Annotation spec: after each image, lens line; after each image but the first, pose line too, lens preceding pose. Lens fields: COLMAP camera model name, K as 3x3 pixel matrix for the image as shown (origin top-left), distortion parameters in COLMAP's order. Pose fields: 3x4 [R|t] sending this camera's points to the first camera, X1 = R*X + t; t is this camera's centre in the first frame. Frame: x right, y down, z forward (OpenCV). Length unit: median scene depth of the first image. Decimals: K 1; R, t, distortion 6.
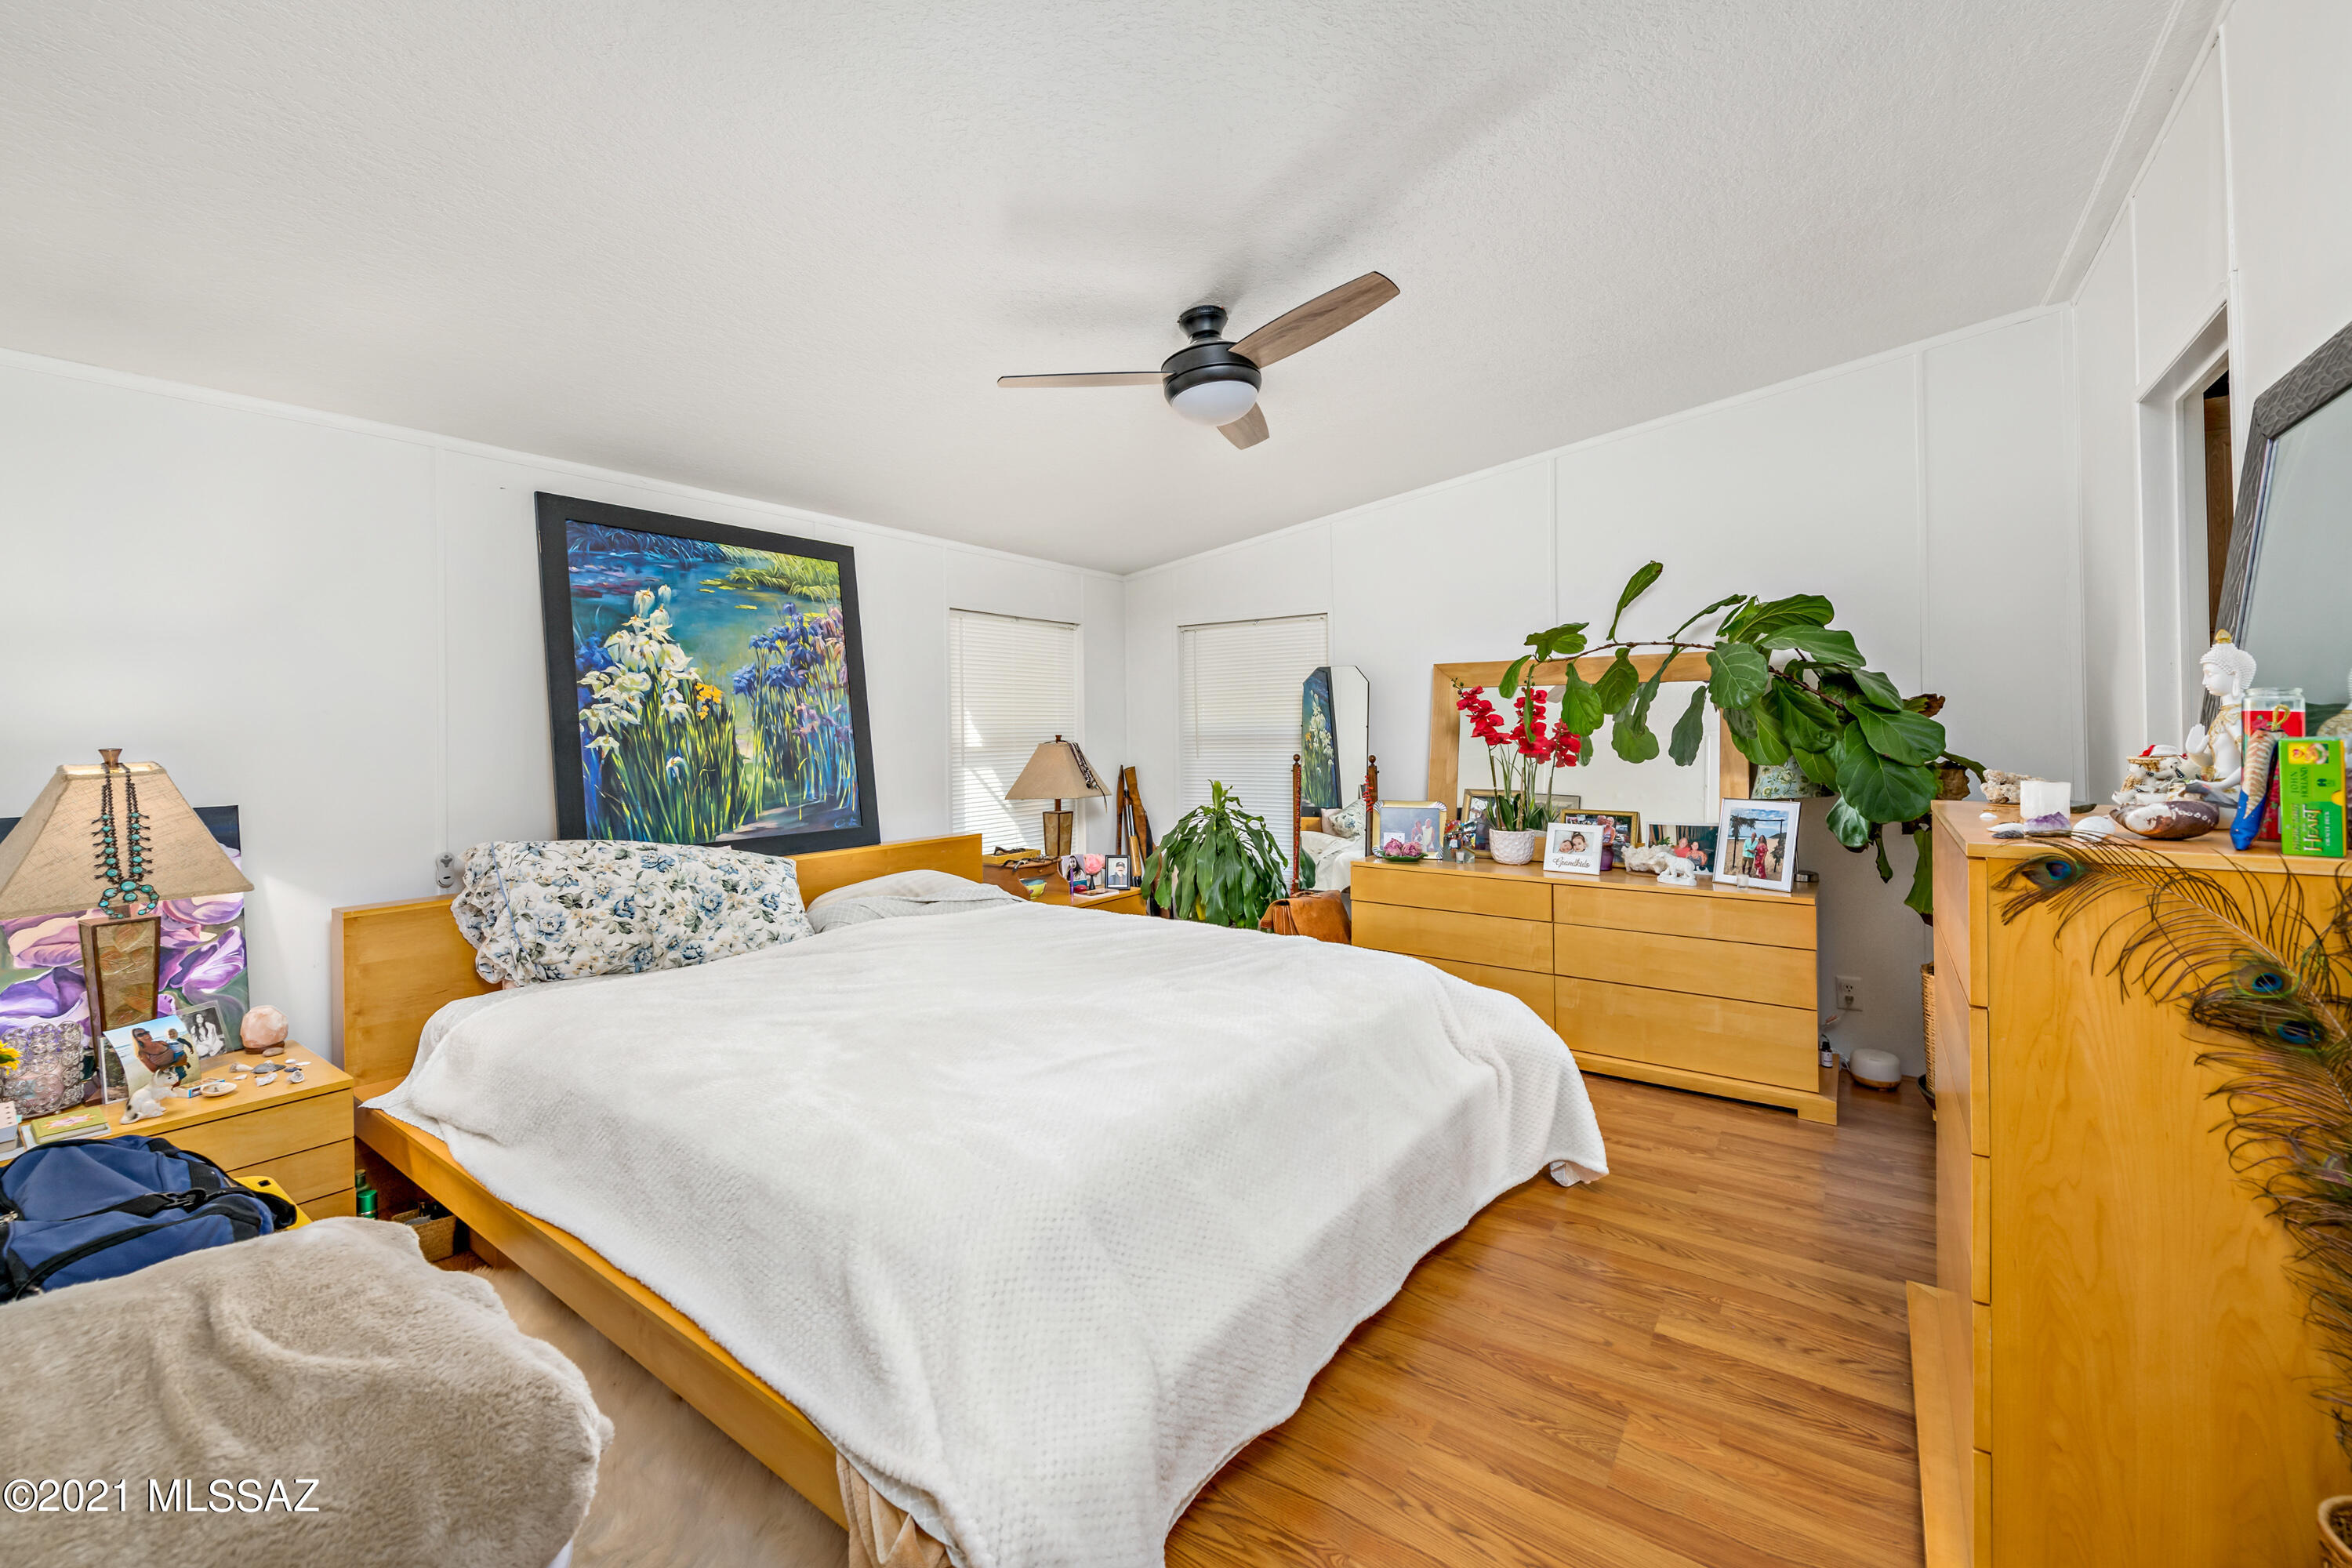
lens RADIAL K [[935.1, 0, 1175.9], [0, 935.1, 726.9], [0, 0, 1]] dist [0.000531, -0.000264]
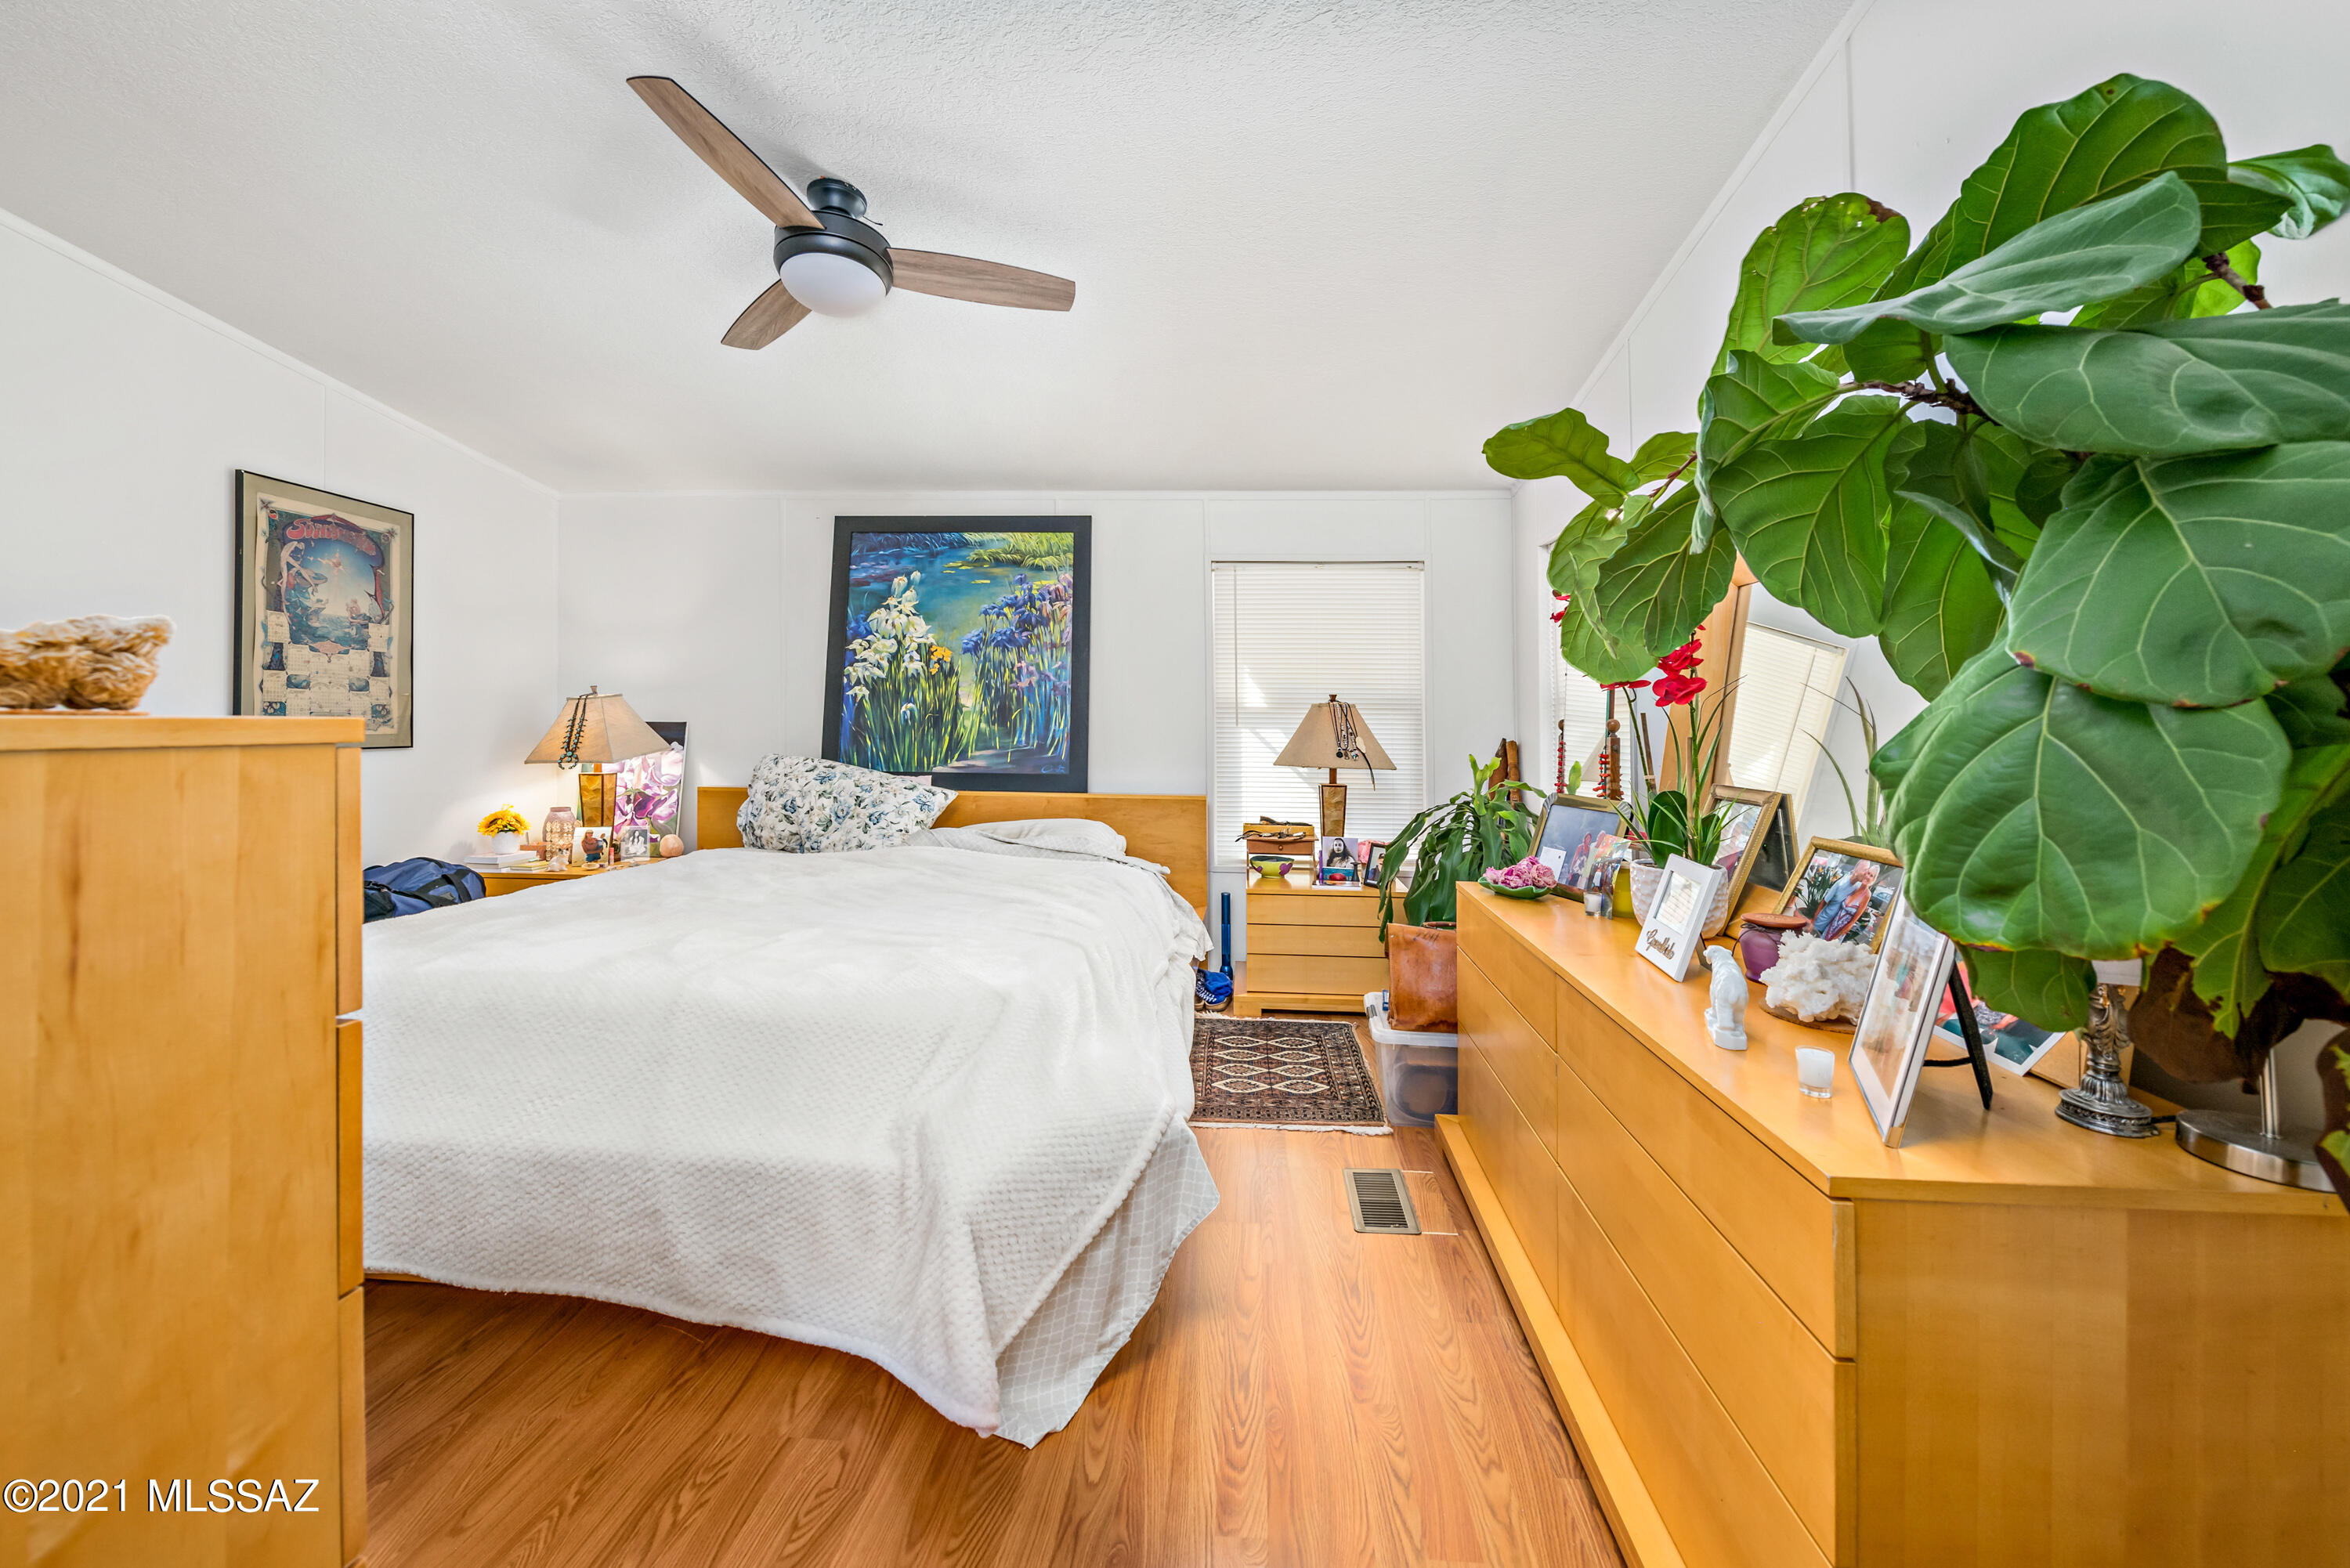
lens RADIAL K [[934.2, 0, 1183.5], [0, 934.2, 713.5], [0, 0, 1]] dist [0.000531, -0.000264]
pose [[0.543449, 0.008596, -0.839398, 0.707023], [-0.013790, 0.999904, 0.001312, 0.036929], [0.839329, 0.010863, 0.543515, 0.580556]]
